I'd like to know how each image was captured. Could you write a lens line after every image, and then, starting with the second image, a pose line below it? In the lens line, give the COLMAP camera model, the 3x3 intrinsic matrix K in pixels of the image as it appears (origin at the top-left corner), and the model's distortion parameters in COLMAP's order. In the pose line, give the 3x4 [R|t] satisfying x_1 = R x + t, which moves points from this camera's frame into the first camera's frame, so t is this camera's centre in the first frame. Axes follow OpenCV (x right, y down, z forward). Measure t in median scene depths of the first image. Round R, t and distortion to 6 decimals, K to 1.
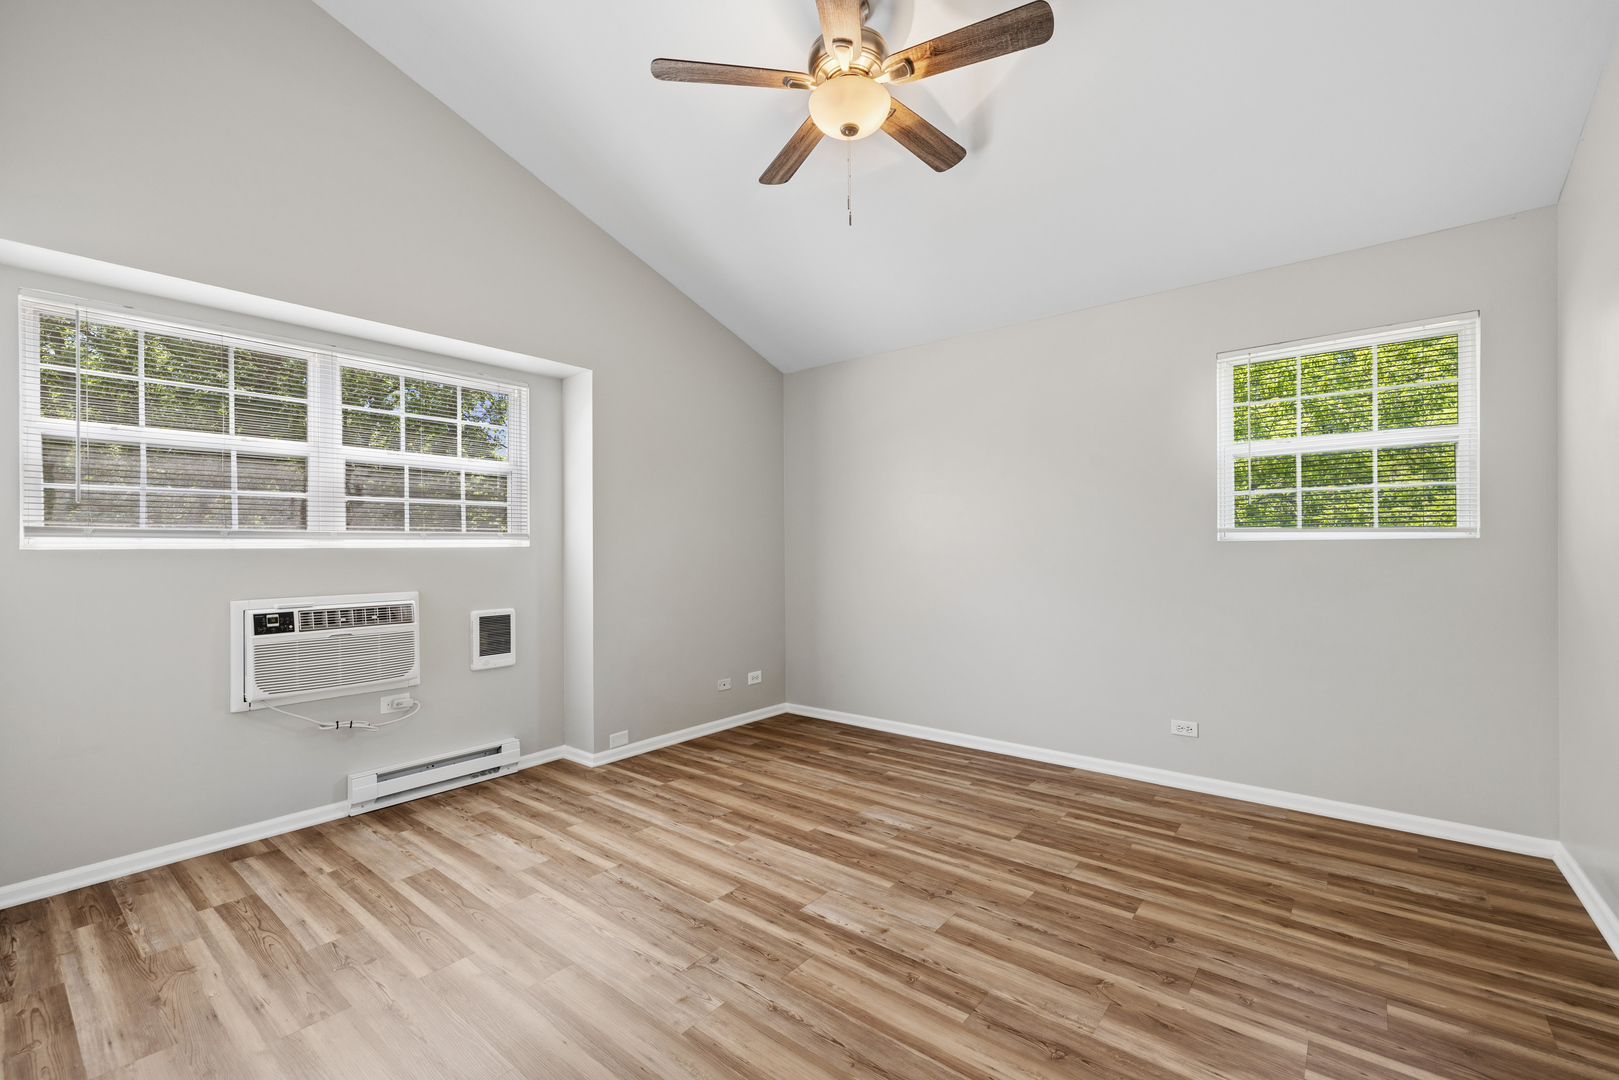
lens RADIAL K [[675.3, 0, 807.7], [0, 675.3, 539.4], [0, 0, 1]] dist [0.002467, 0.000328]
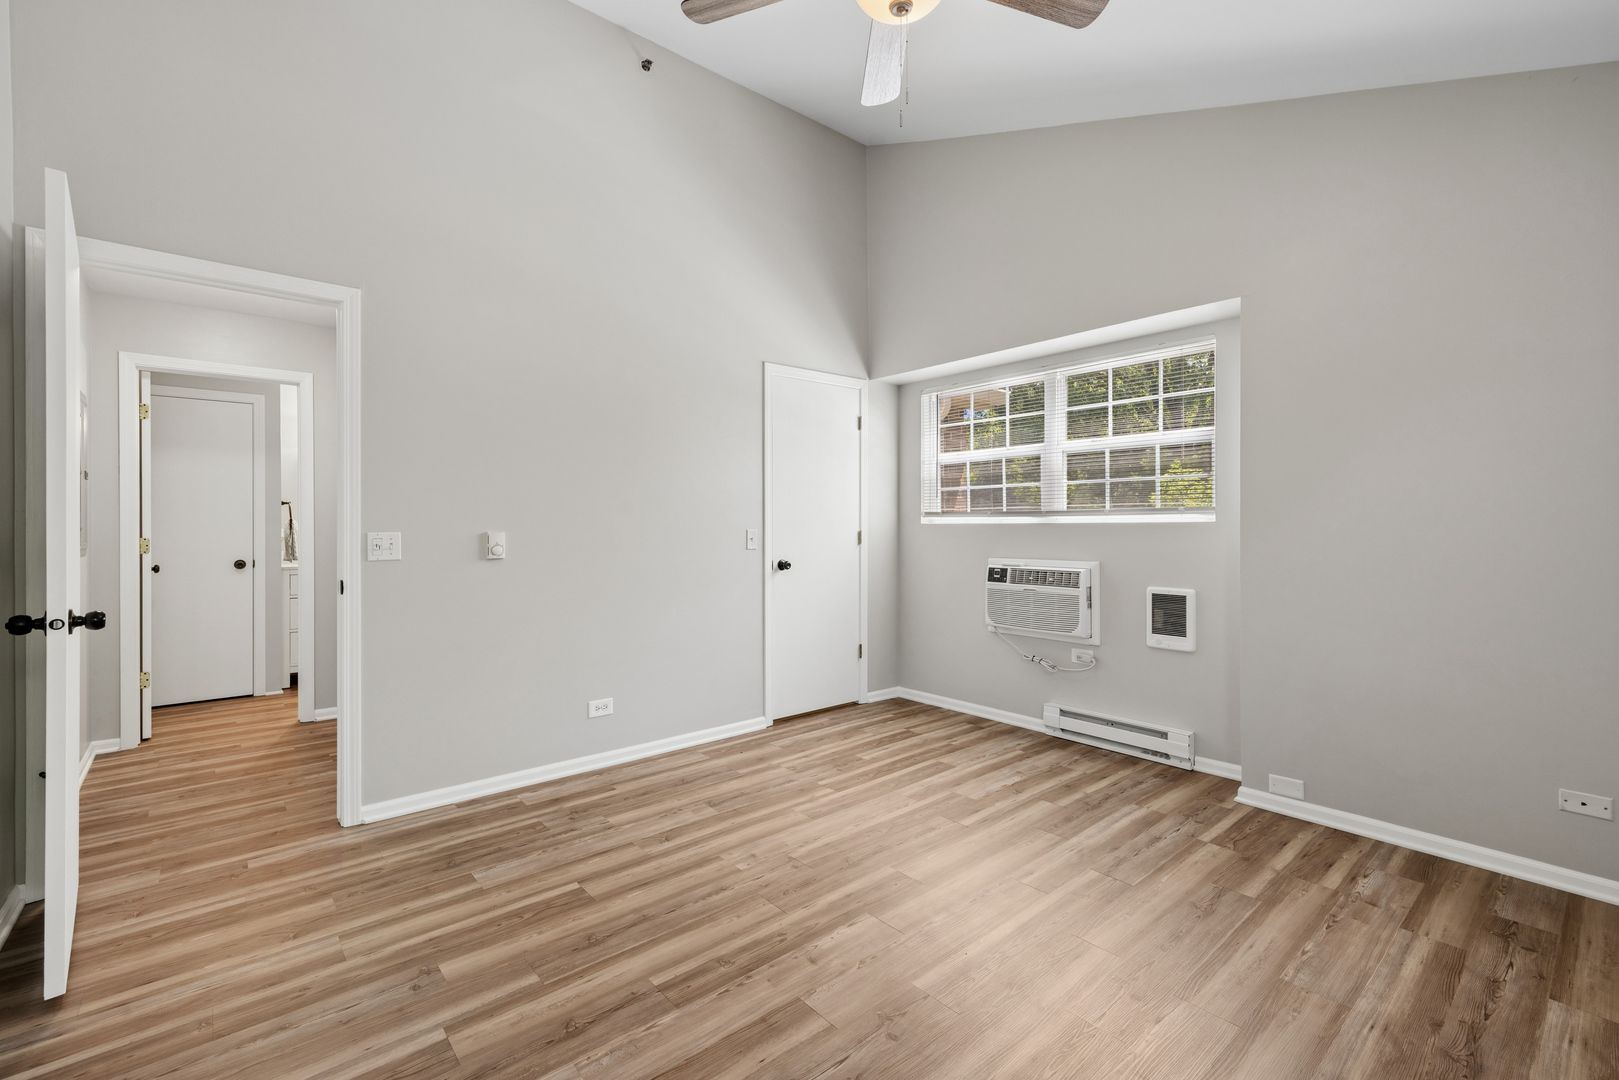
lens RADIAL K [[699.5, 0, 816.6], [0, 699.5, 518.8], [0, 0, 1]] dist [0.007560, 0.000045]
pose [[-0.161254, -0.001603, -0.986912, 0.691662], [0.015623, 0.999869, -0.004176, 0.003268], [0.986789, -0.016092, -0.161207, 0.788653]]
